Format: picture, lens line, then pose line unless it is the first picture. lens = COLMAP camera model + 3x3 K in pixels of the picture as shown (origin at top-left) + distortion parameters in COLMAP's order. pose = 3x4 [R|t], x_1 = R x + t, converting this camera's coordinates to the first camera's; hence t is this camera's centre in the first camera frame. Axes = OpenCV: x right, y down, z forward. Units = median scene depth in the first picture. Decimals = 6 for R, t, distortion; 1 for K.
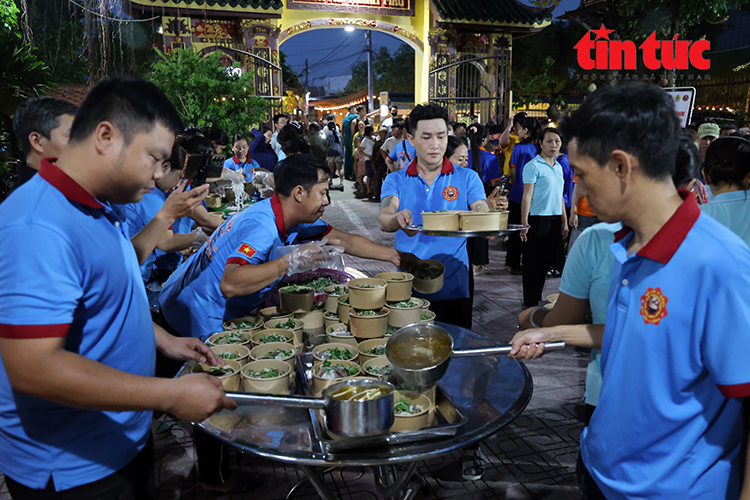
lens RADIAL K [[606.9, 0, 375.1], [0, 606.9, 248.9], [0, 0, 1]] dist [-0.012470, 0.003686]
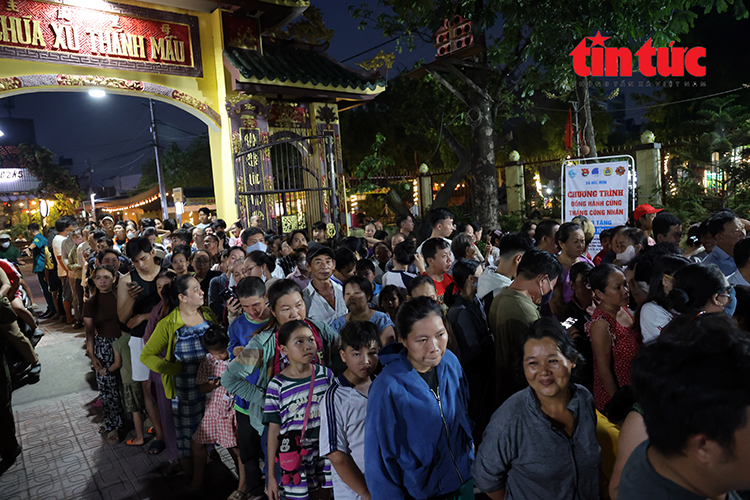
lens RADIAL K [[534.7, 0, 373.2], [0, 534.7, 251.0], [0, 0, 1]] dist [-0.056482, 0.002890]
pose [[0.935759, -0.097374, 0.338931, 0.023987], [0.139140, 0.985095, -0.101137, -0.102609], [-0.324031, 0.141798, 0.935359, 0.402921]]
